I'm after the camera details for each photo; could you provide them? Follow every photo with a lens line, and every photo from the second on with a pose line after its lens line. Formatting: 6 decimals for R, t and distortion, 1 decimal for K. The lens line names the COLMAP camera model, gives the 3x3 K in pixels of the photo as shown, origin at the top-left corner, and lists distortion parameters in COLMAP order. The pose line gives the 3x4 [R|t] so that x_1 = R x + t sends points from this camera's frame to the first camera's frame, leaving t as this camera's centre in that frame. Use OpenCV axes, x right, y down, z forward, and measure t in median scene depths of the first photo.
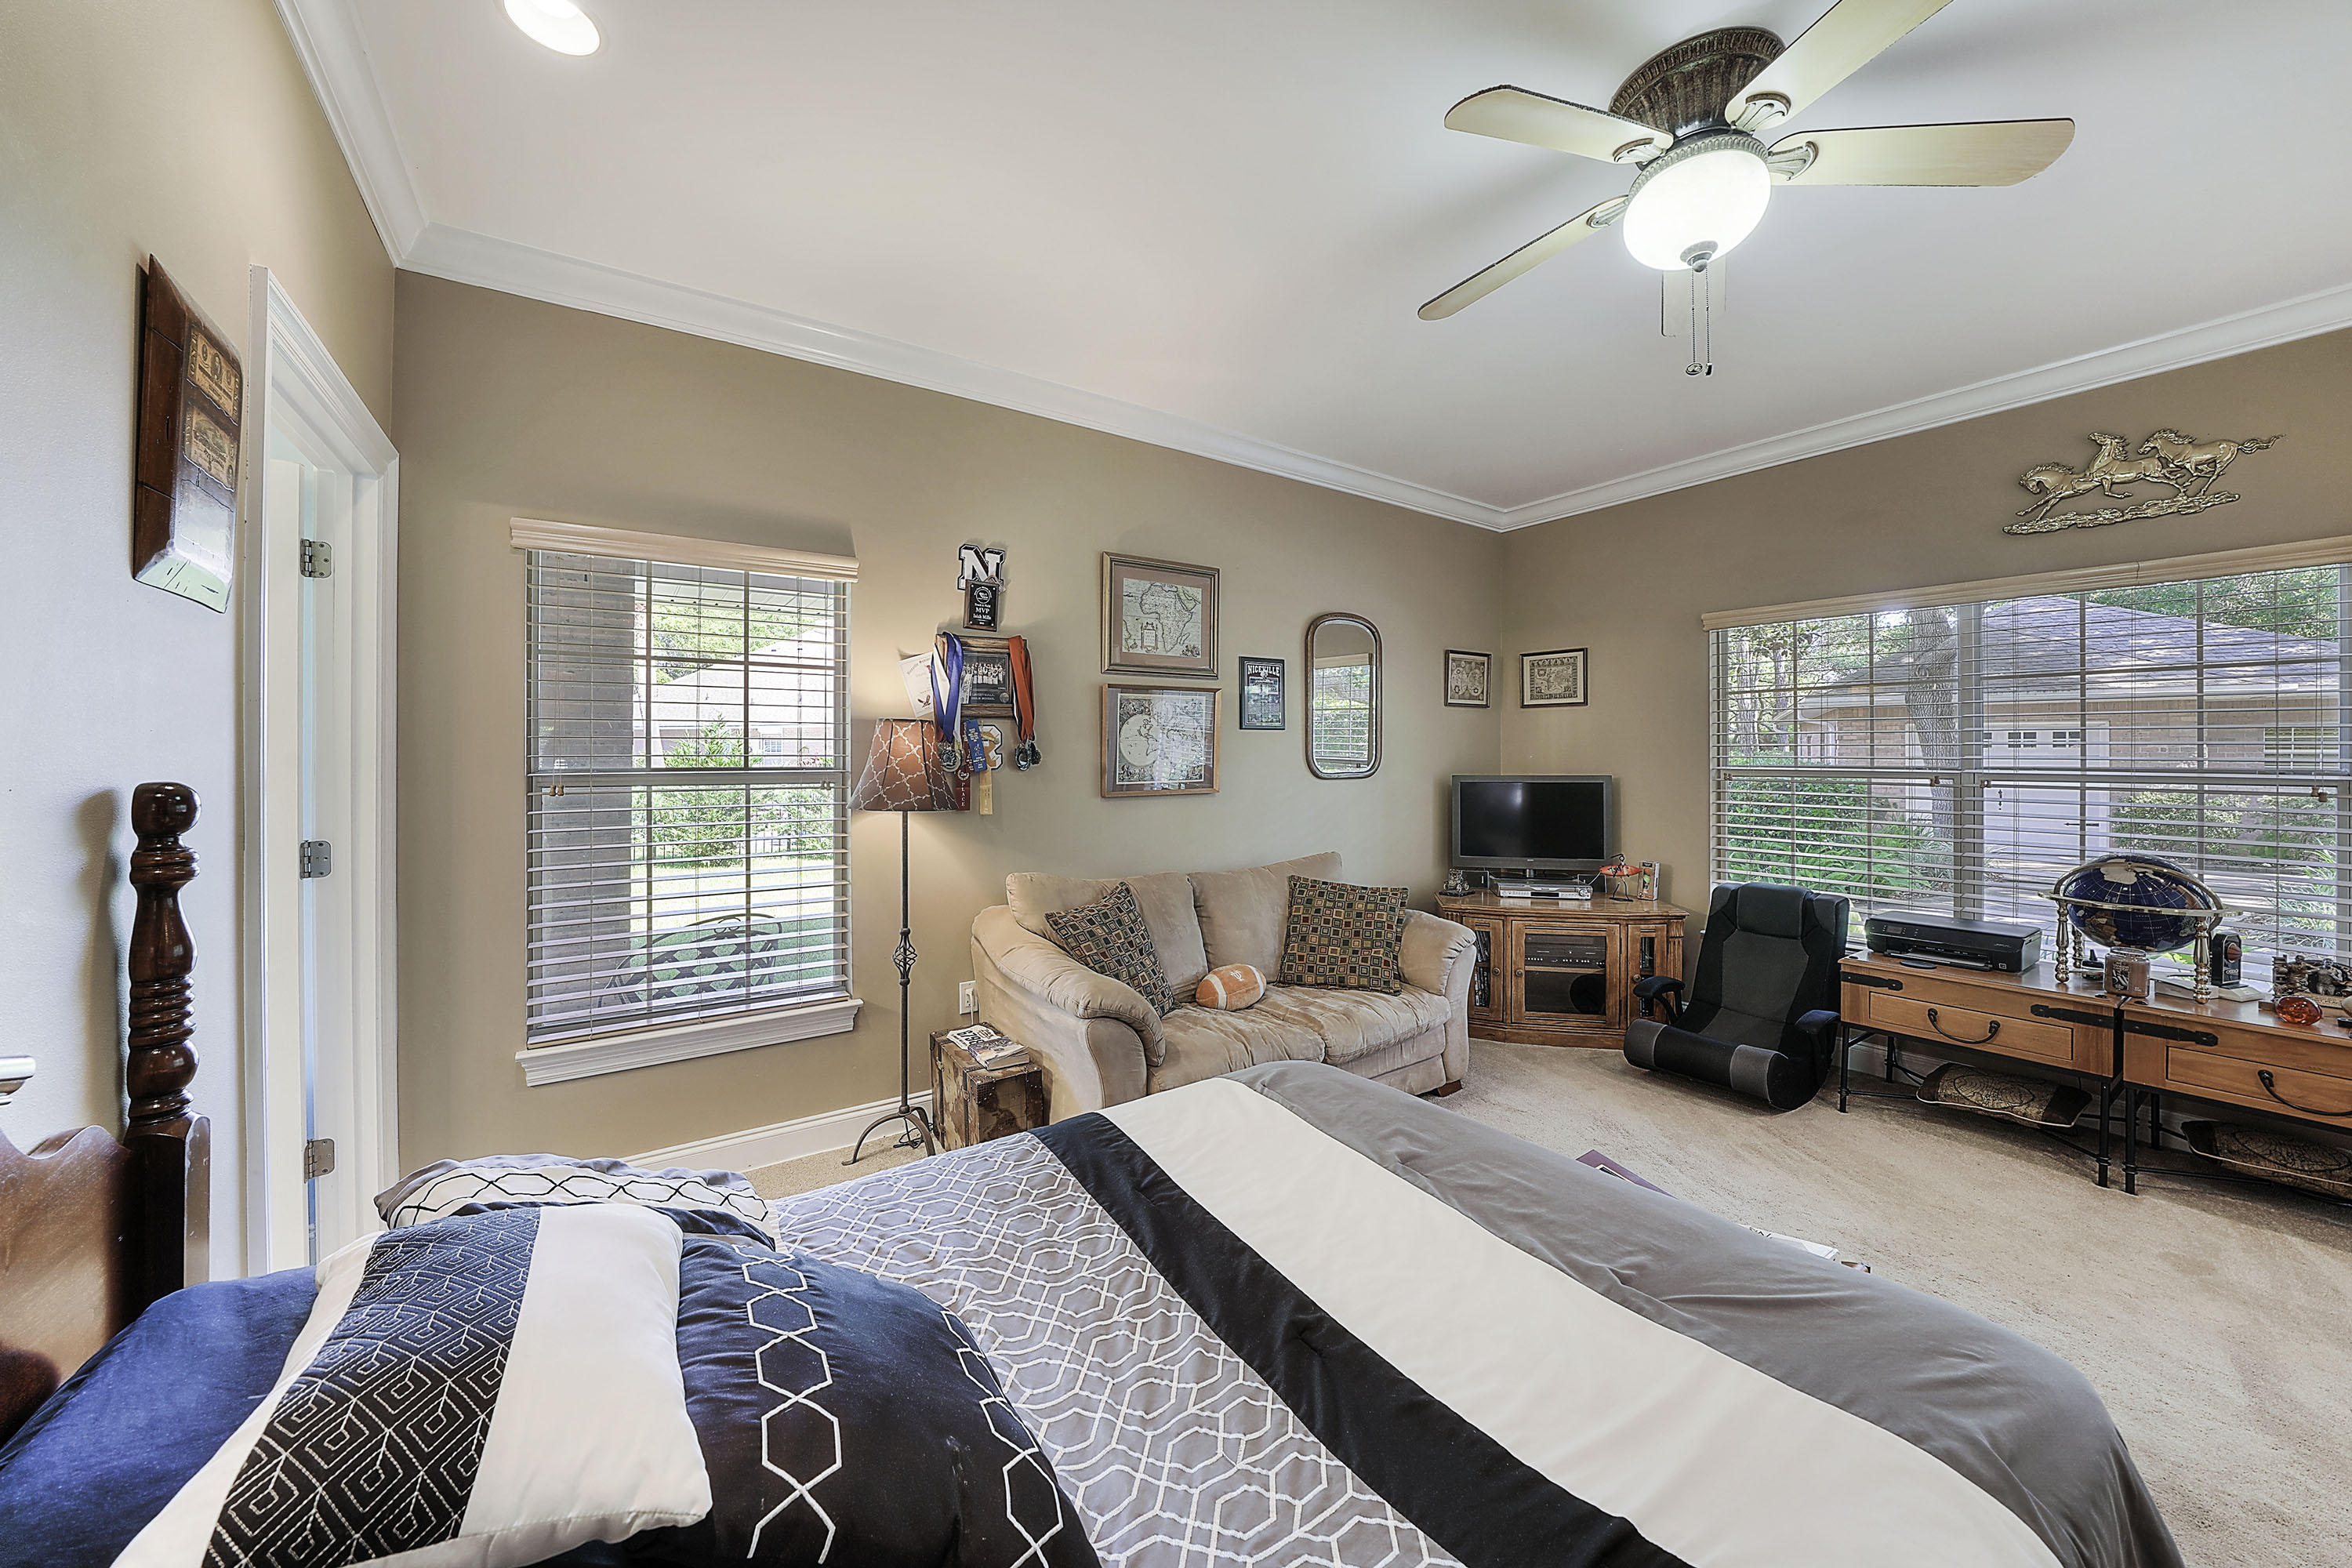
lens RADIAL K [[822.9, 0, 1174.7], [0, 822.9, 763.7], [0, 0, 1]] dist [-0.015299, 0.000118]
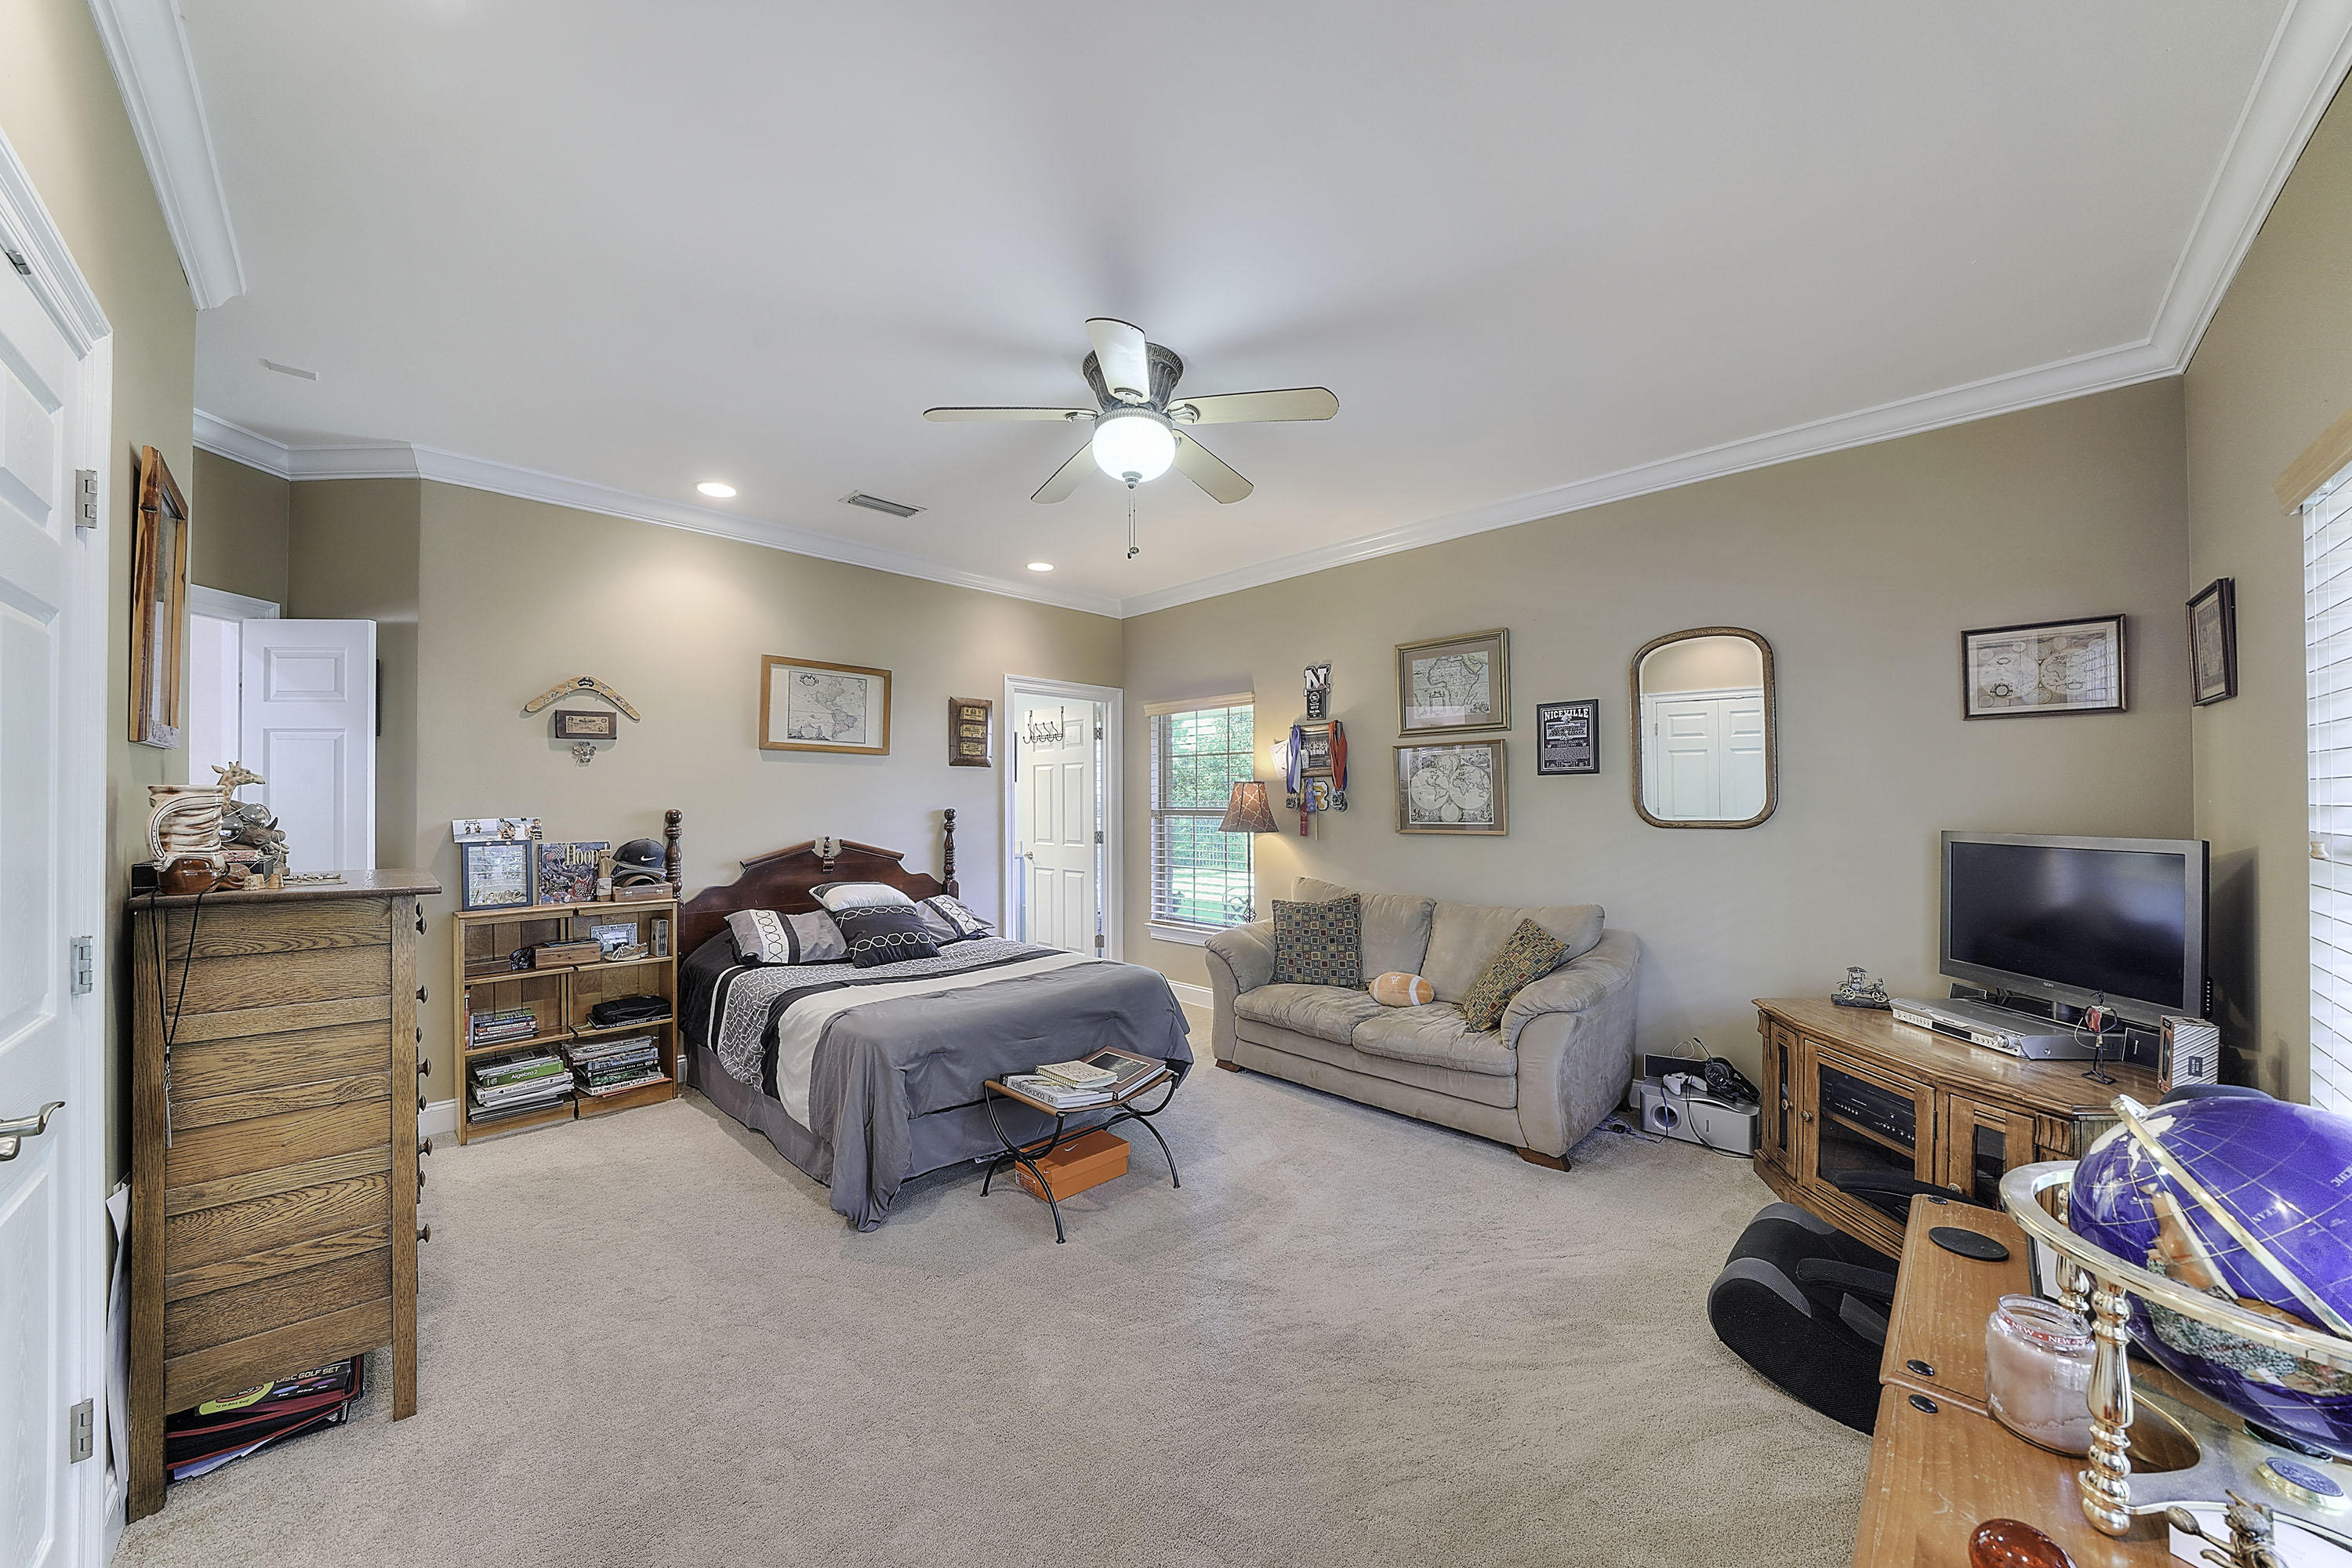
lens RADIAL K [[756.2, 0, 1129.3], [0, 756.2, 795.0], [0, 0, 1]] dist [-0.000025, 0.000038]
pose [[0.209584, -0.007197, -0.977764, 1.087421], [-0.004303, 0.999956, -0.008283, -0.008483], [0.977781, 0.005943, 0.209543, 0.364412]]
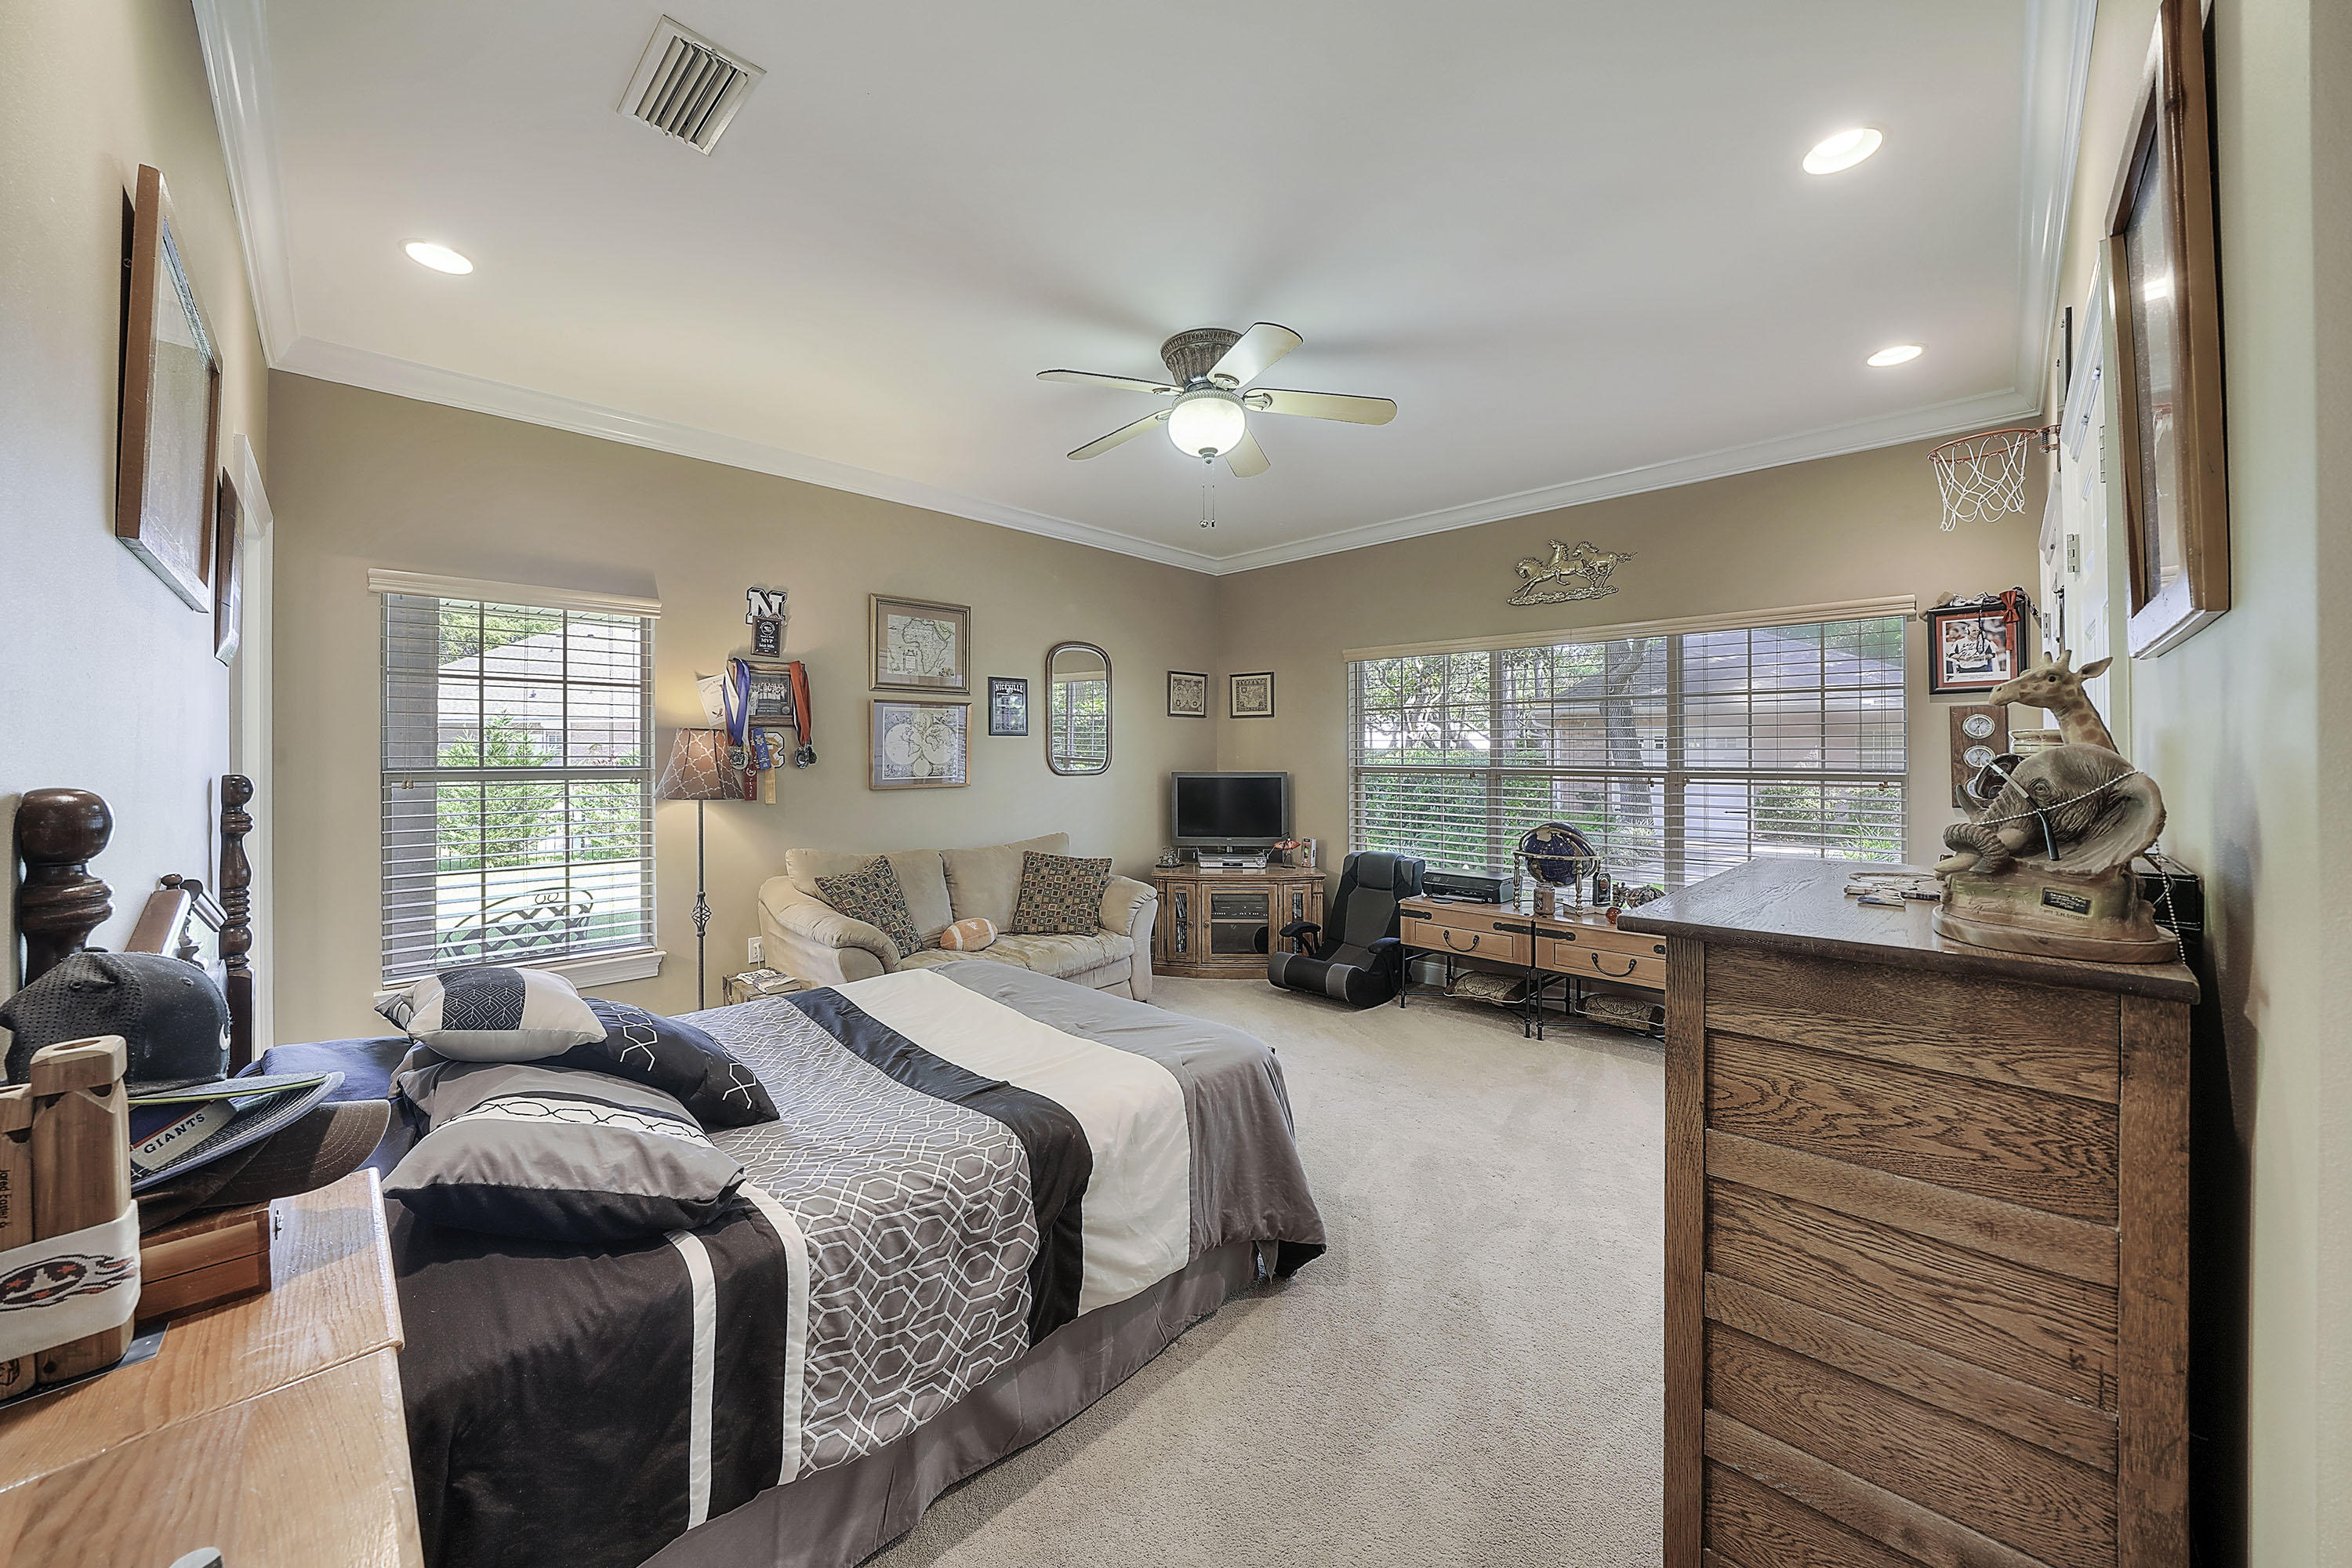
lens RADIAL K [[836.1, 0, 1136.0], [0, 836.1, 766.8], [0, 0, 1]] dist [-0.017477, -0.000092]
pose [[0.988337, -0.001172, 0.152278, 0.128775], [0.000446, 0.999988, 0.004804, -0.000398], [-0.152282, -0.004681, 0.988326, -0.341533]]
